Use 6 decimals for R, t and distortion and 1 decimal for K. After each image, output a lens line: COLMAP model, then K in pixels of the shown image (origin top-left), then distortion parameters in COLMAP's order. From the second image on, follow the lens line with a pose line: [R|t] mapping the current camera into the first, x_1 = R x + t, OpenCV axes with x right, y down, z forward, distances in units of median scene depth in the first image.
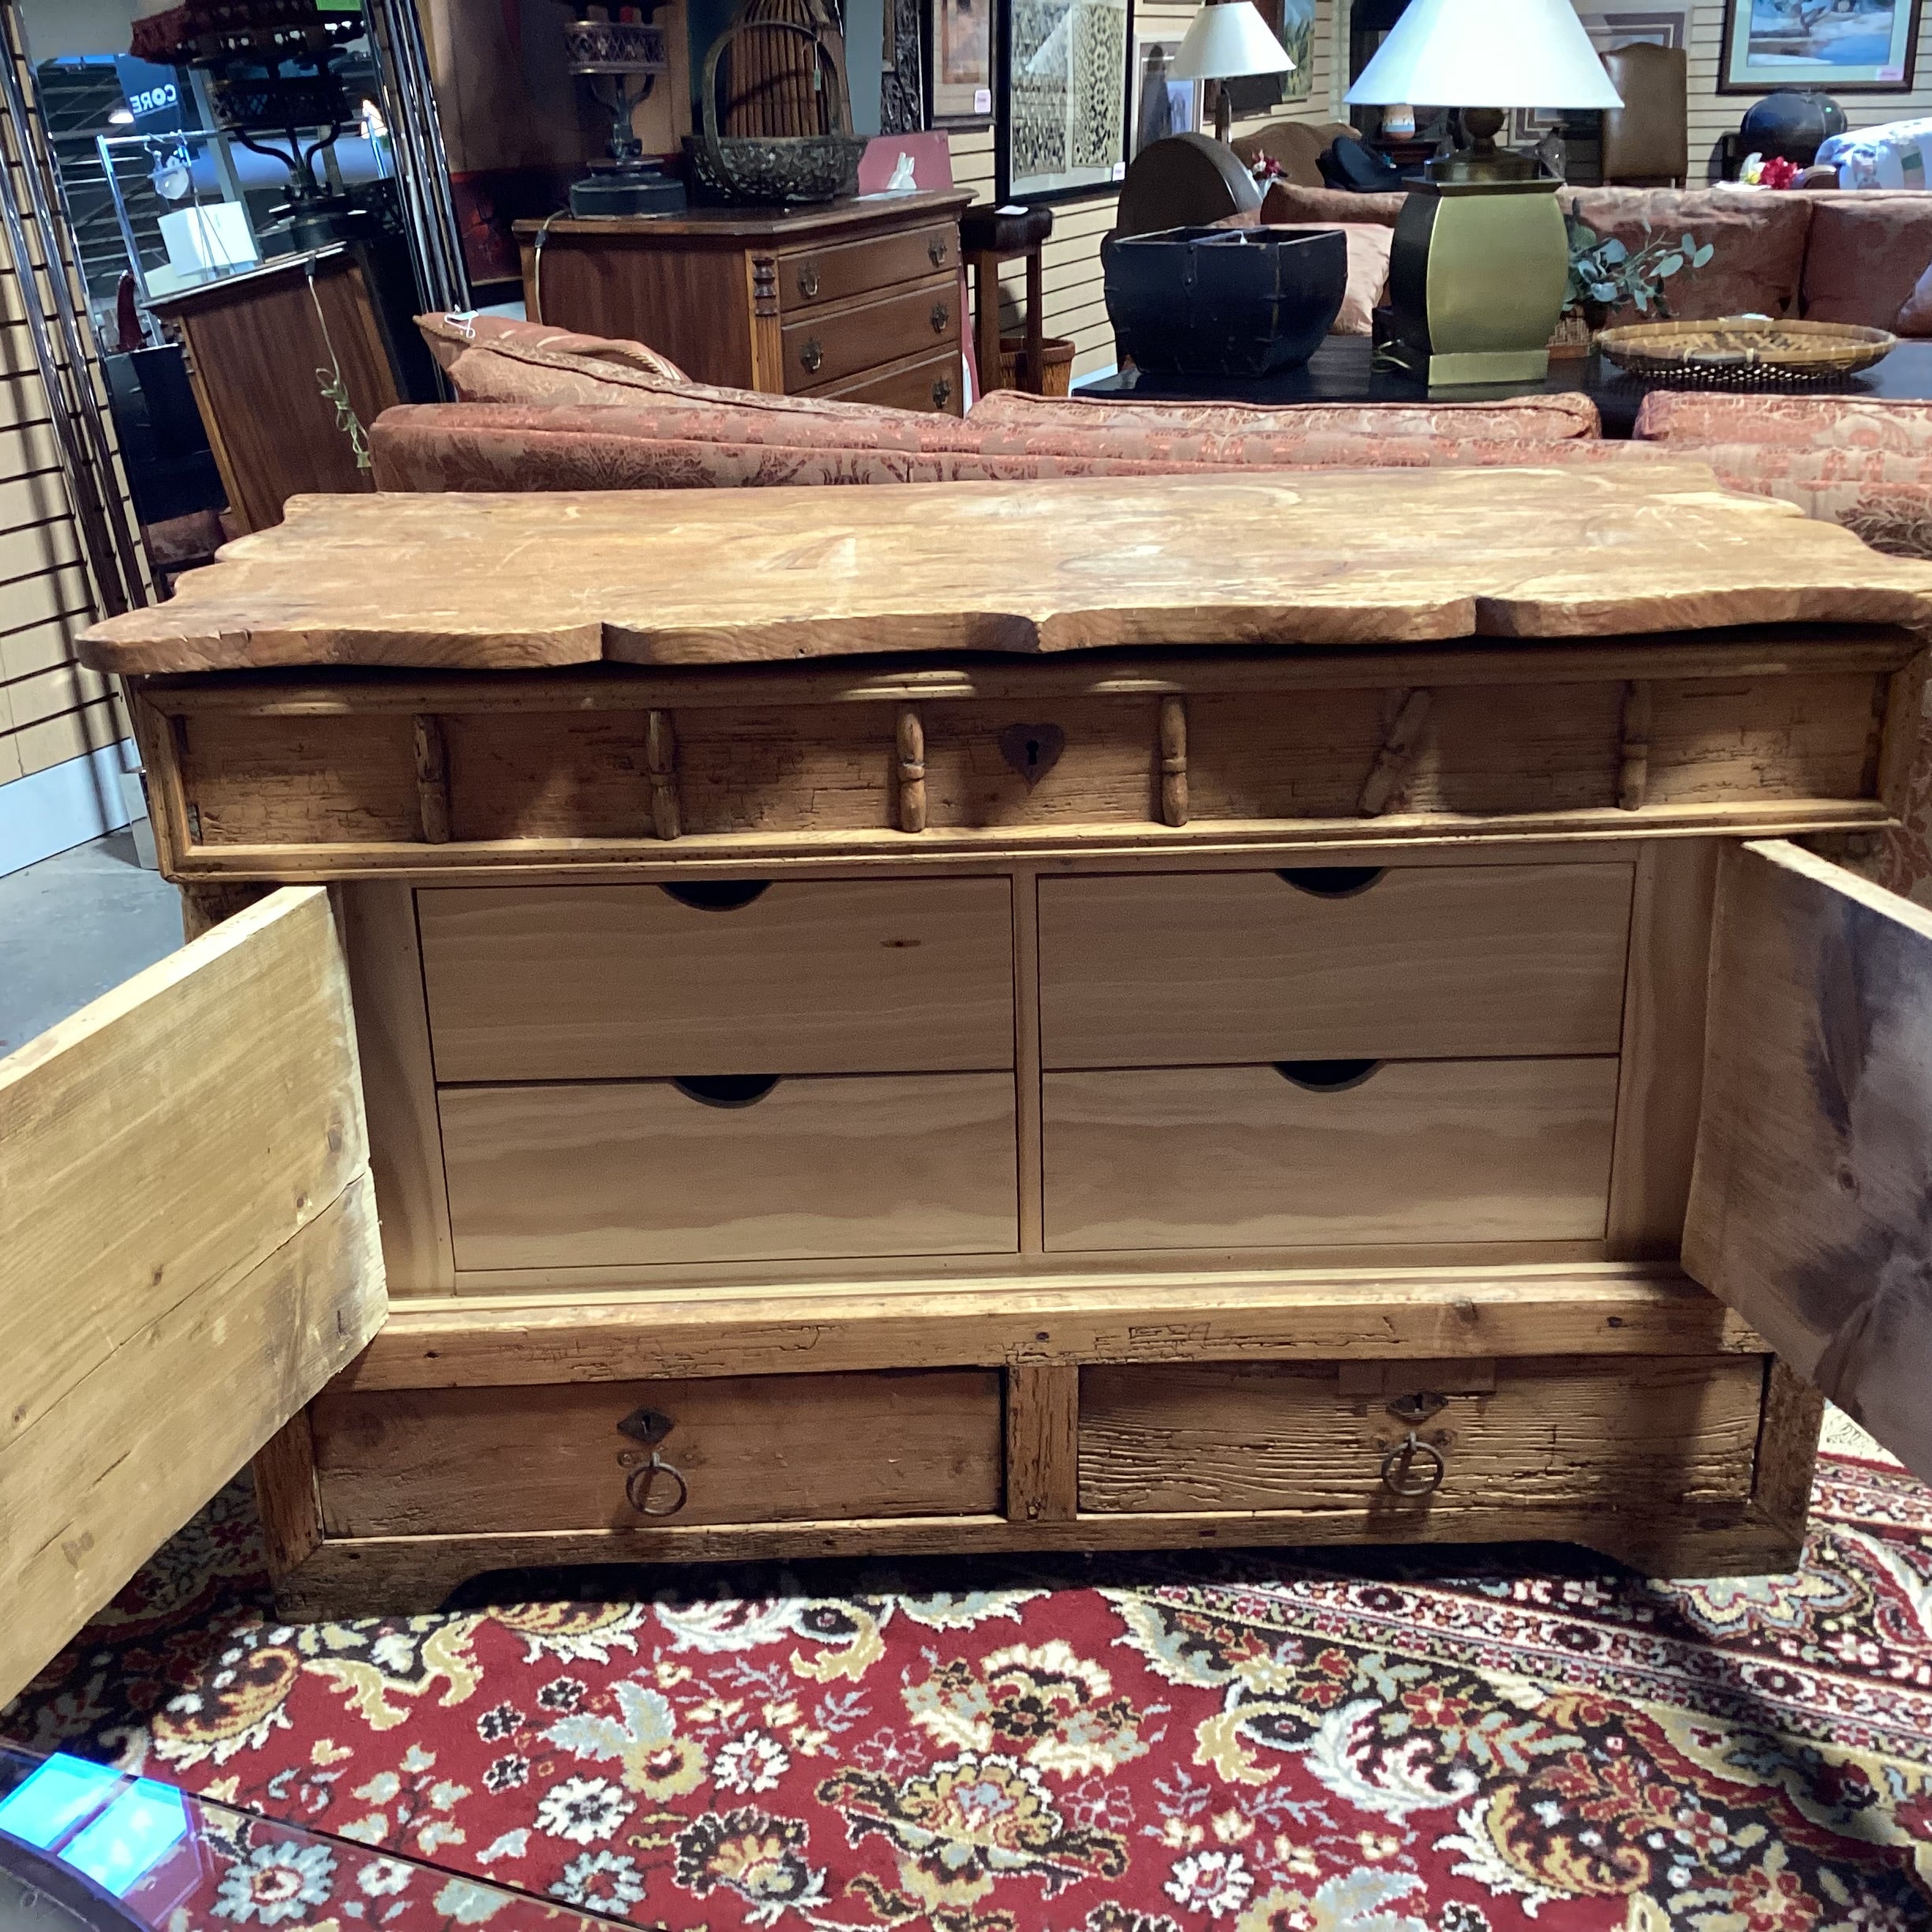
lens RADIAL K [[2325.0, 0, 968.8], [0, 2325.0, 947.0], [0, 0, 1]] dist [0.149068, -0.331500]
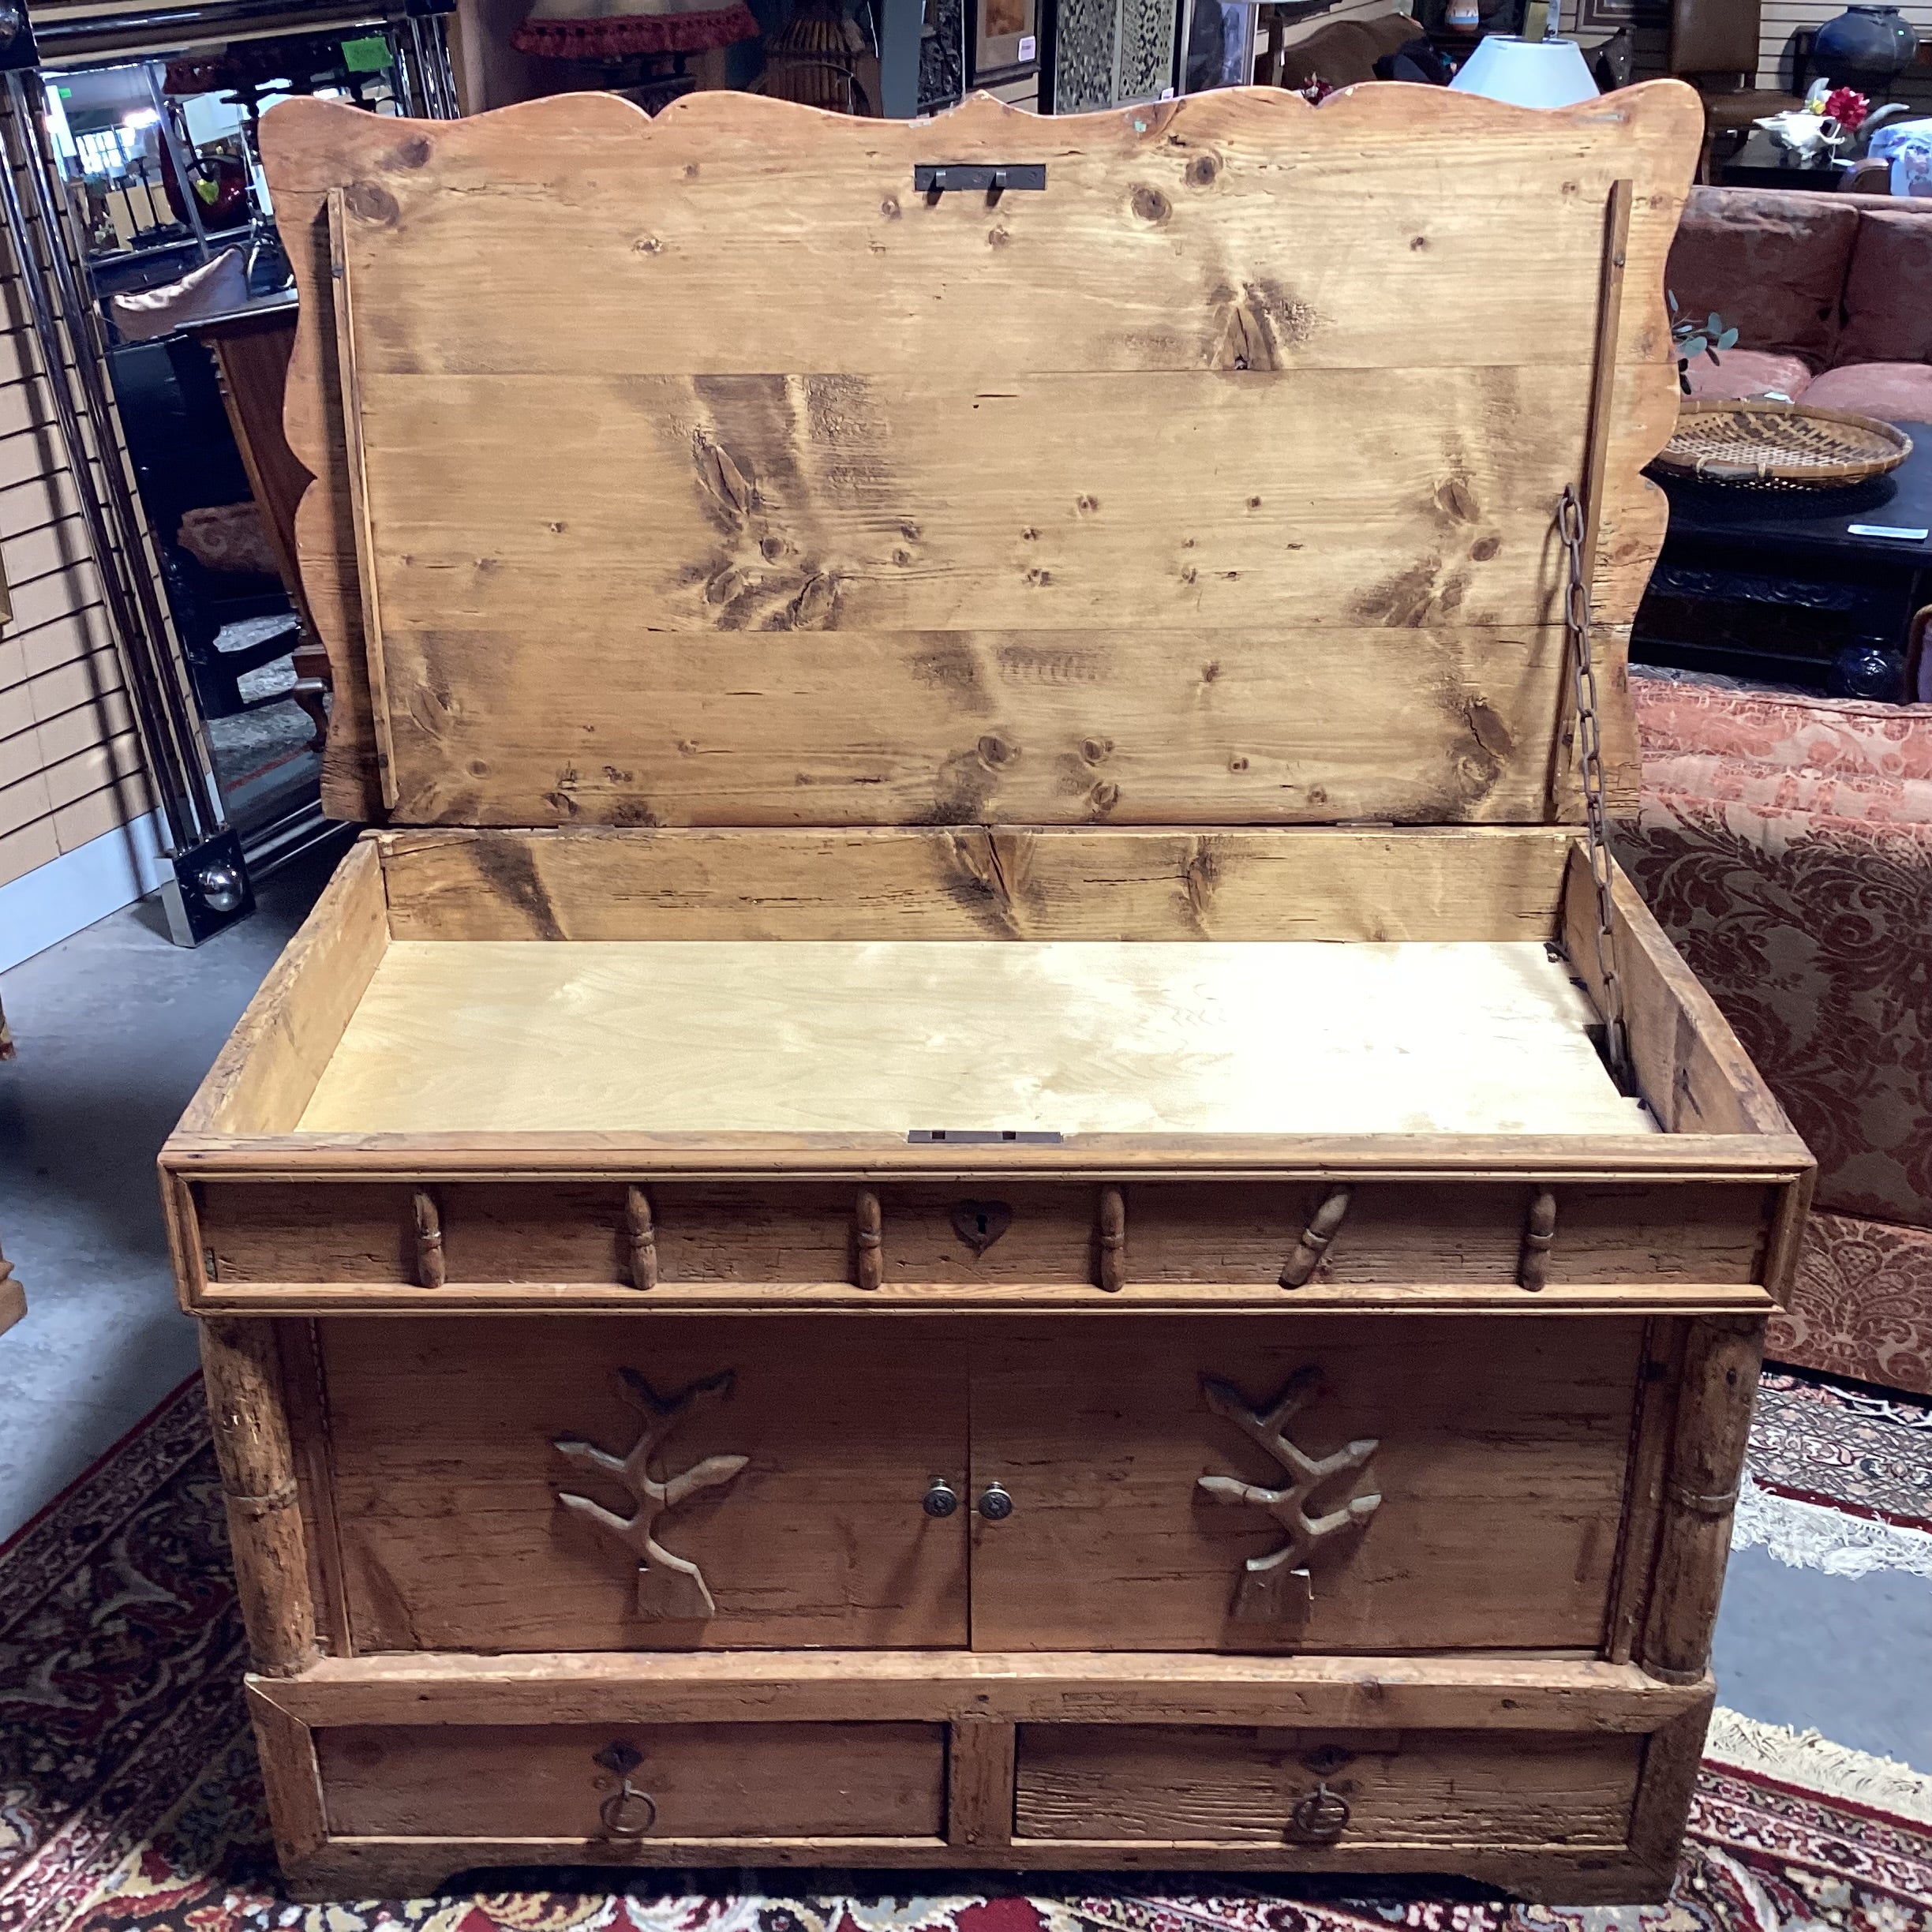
lens RADIAL K [[2334.4, 0, 969.6], [0, 2334.4, 945.6], [0, 0, 1]] dist [0.135666, -0.298210]
pose [[0.999380, 0.032305, -0.014005, 0.030169], [-0.030901, 0.995375, 0.090959, -0.288326], [0.016878, -0.090470, 0.995756, -0.065242]]
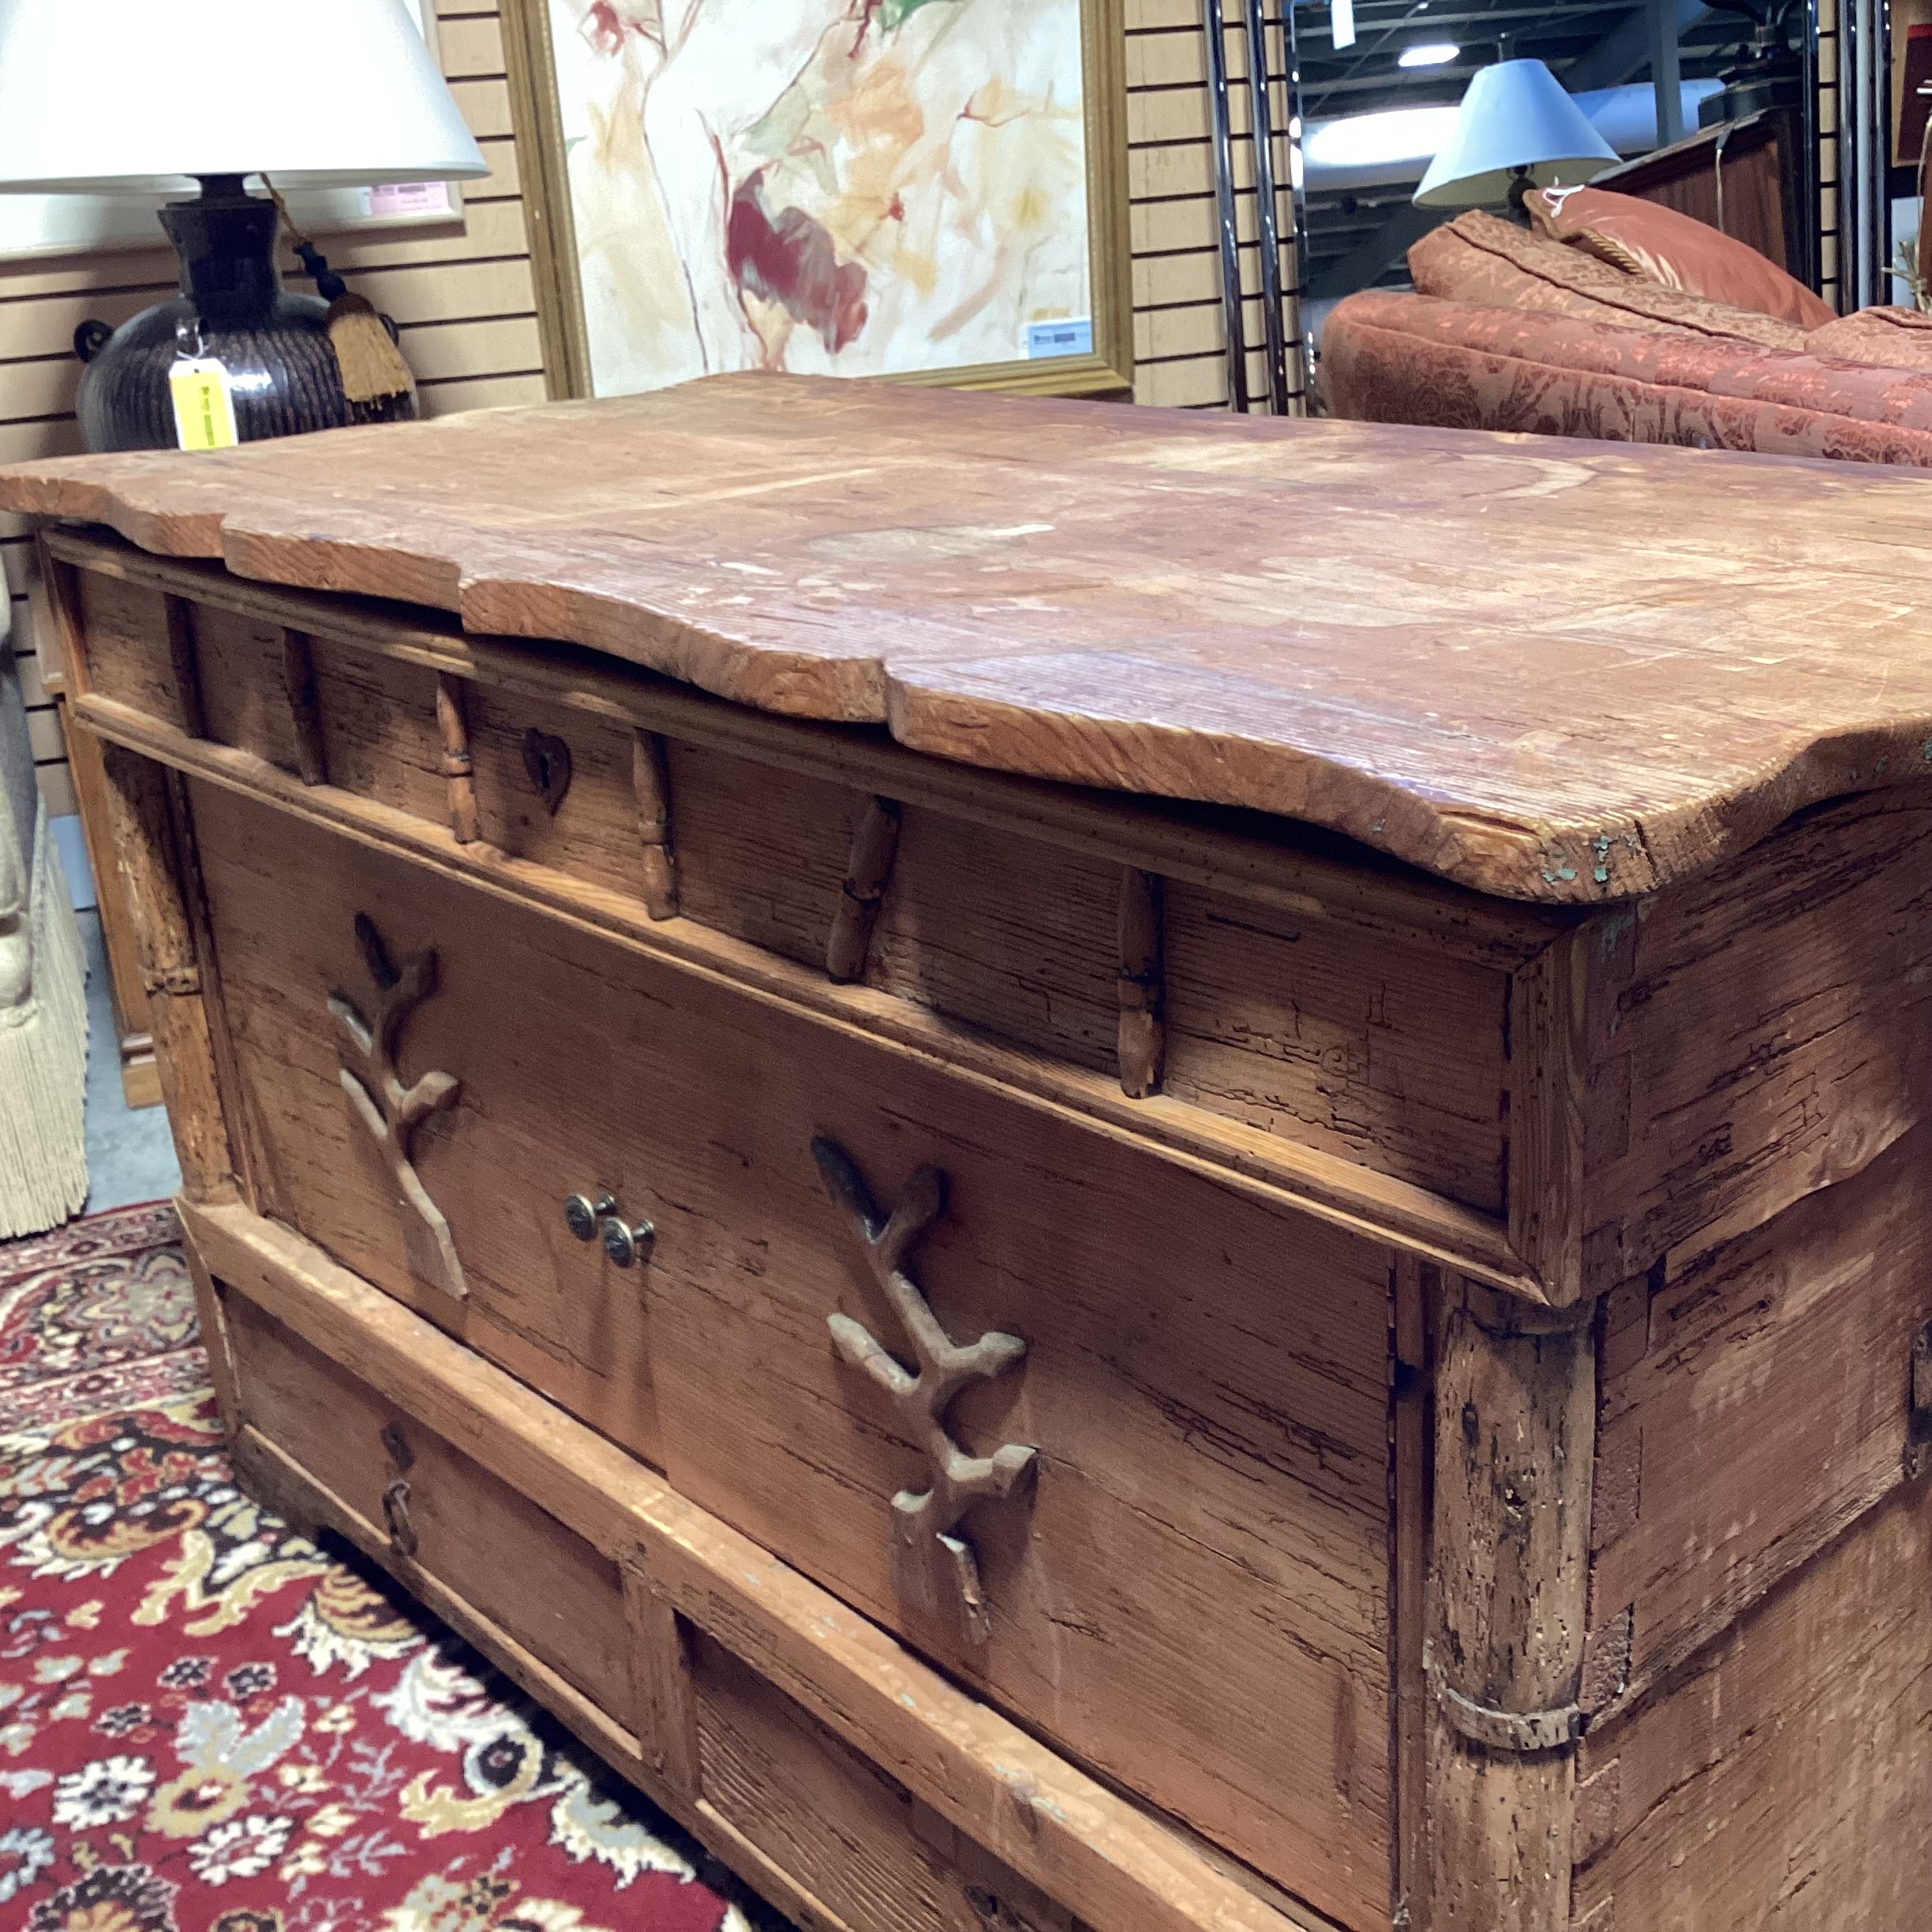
lens RADIAL K [[2352.3, 0, 960.0], [0, 2352.3, 940.0], [0, 0, 1]] dist [0.131839, -0.300861]
pose [[0.644726, 0.252063, -0.721660, 0.608712], [-0.225126, 0.964810, 0.135865, -0.149938], [0.730511, 0.074869, 0.678784, 0.556461]]
